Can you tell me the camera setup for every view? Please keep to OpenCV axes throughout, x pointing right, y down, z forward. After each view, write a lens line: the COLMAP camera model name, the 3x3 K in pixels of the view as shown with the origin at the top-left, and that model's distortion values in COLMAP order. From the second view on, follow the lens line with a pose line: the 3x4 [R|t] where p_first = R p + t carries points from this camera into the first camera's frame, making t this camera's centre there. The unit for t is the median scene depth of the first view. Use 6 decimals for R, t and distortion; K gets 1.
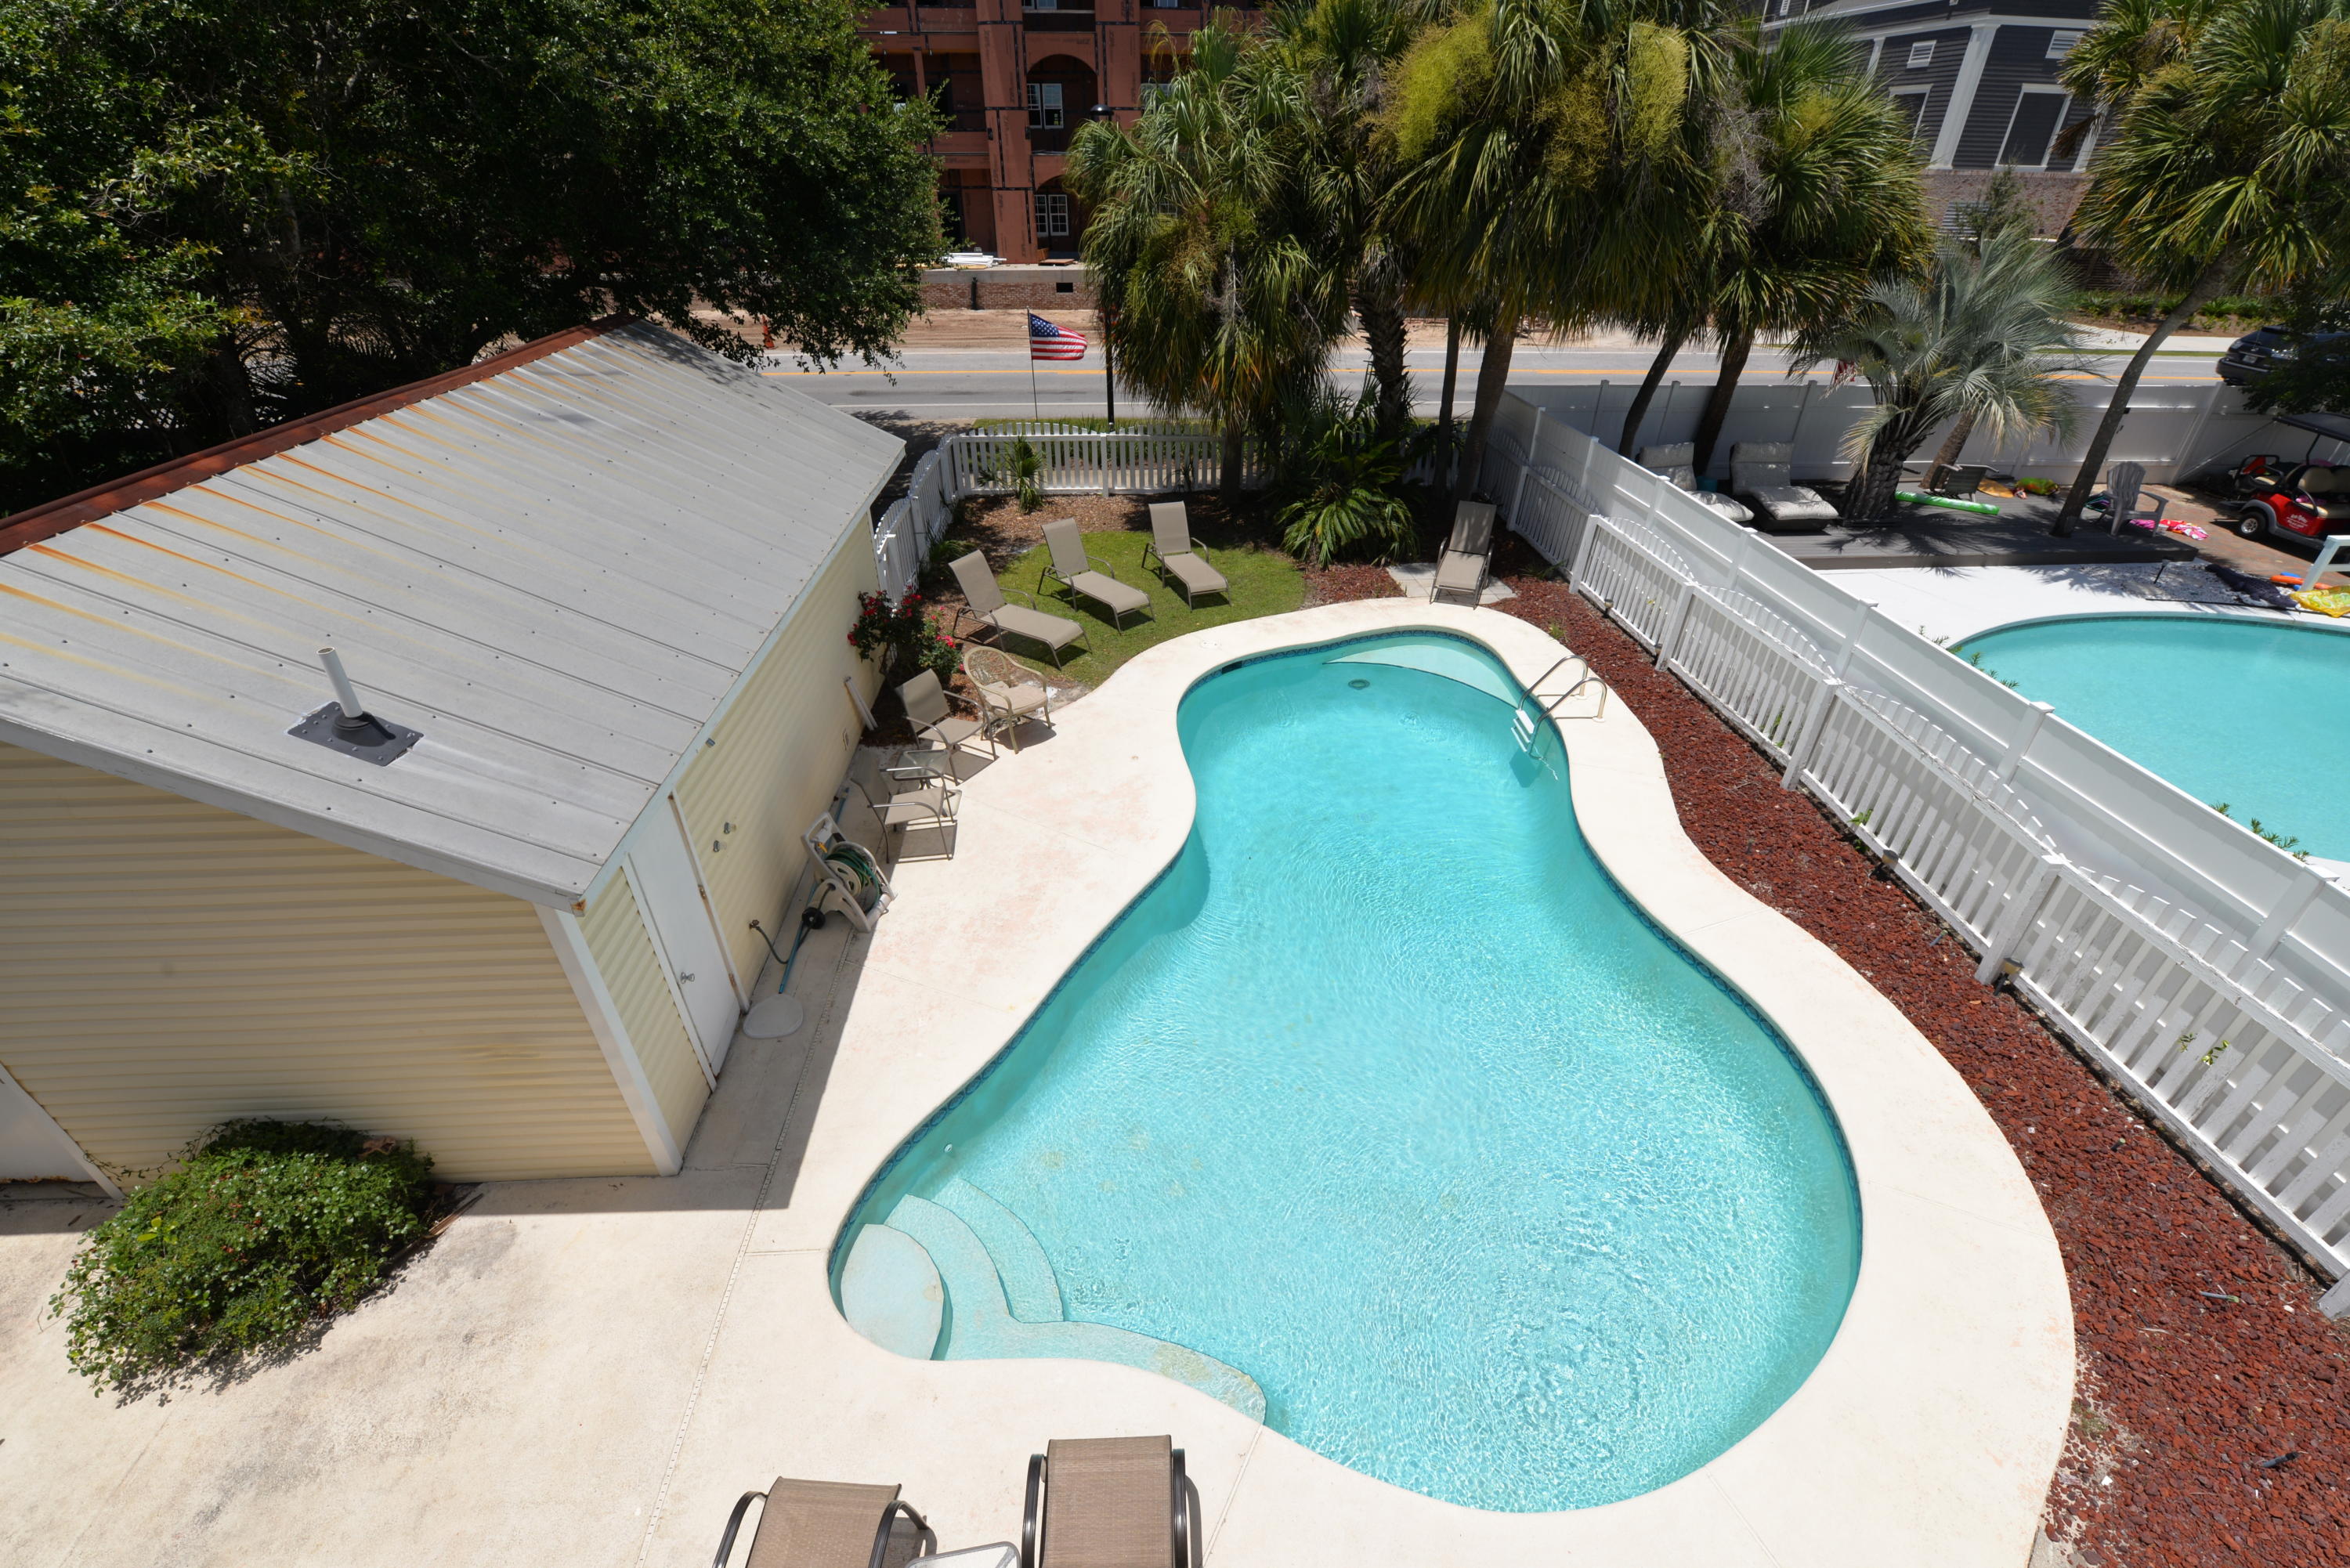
lens RADIAL K [[976.1, 0, 1180.8], [0, 976.1, 771.5], [0, 0, 1]] dist [-0.025030, -0.000174]
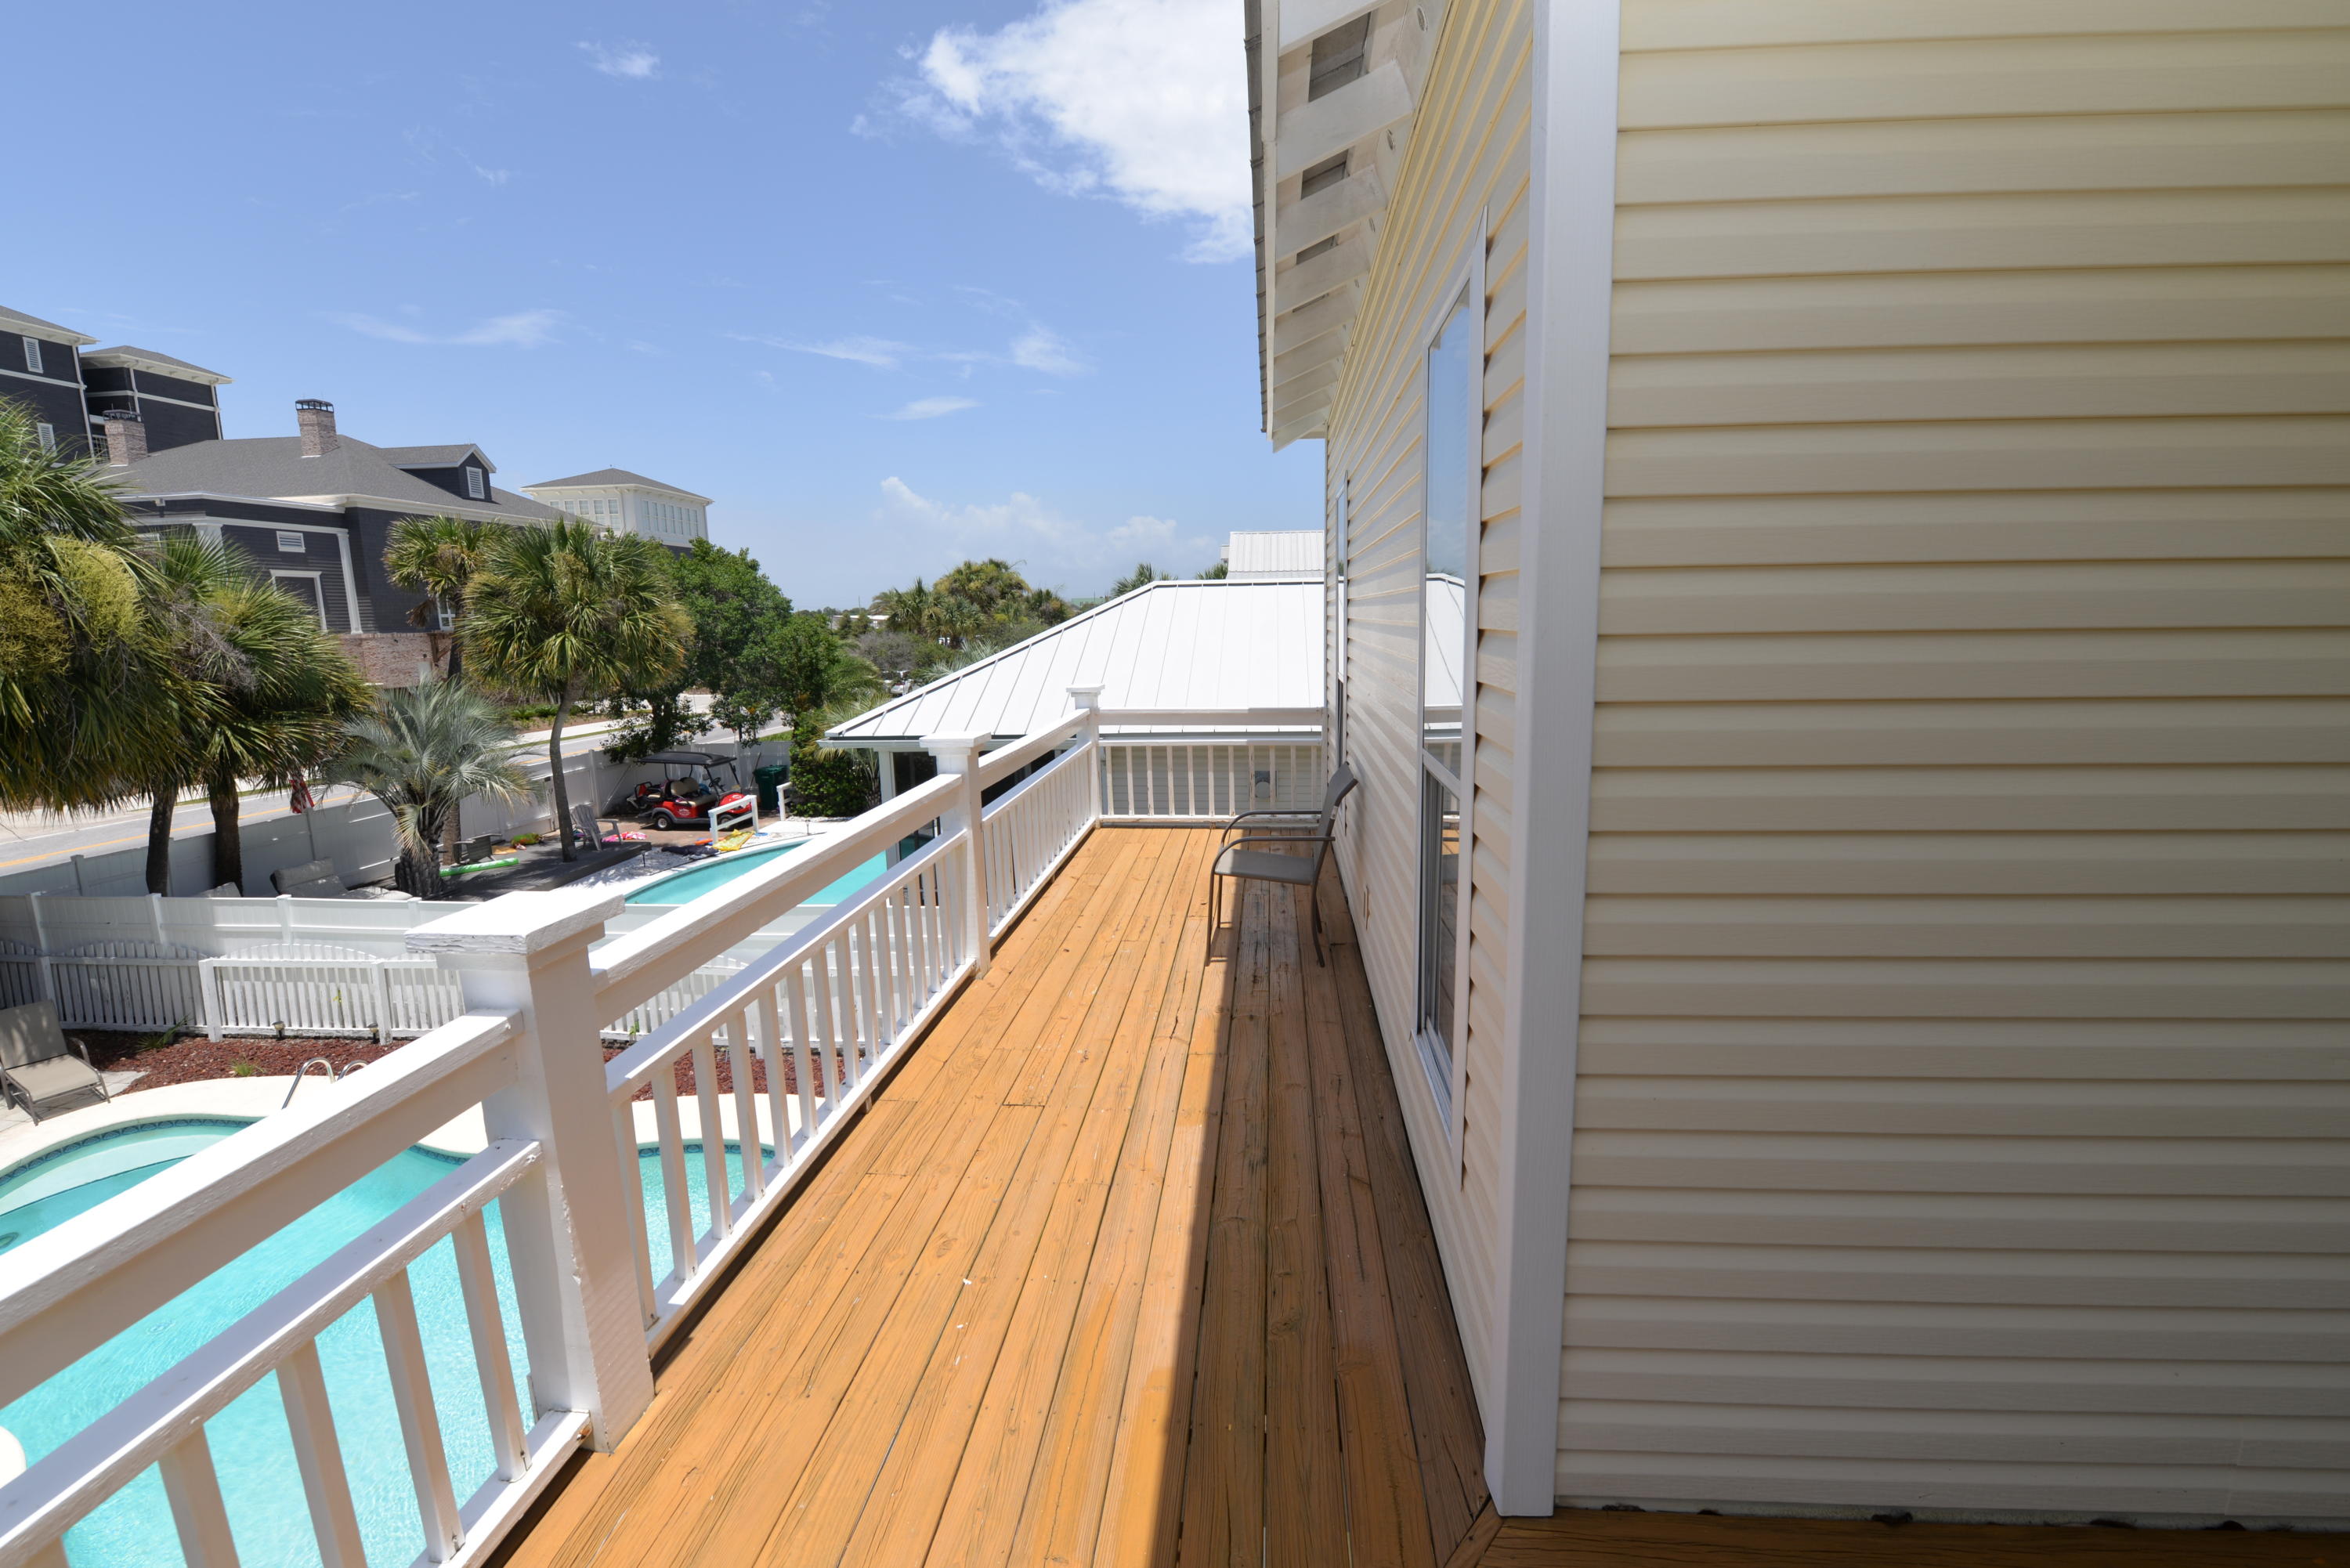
lens RADIAL K [[976.1, 0, 1179.4], [0, 976.1, 784.0], [0, 0, 1]] dist [-0.025030, -0.000174]
pose [[0.154730, -0.167991, 0.973570, -0.310053], [0.540790, 0.839097, 0.058840, 0.058419], [-0.826804, 0.517392, 0.220681, -0.108131]]
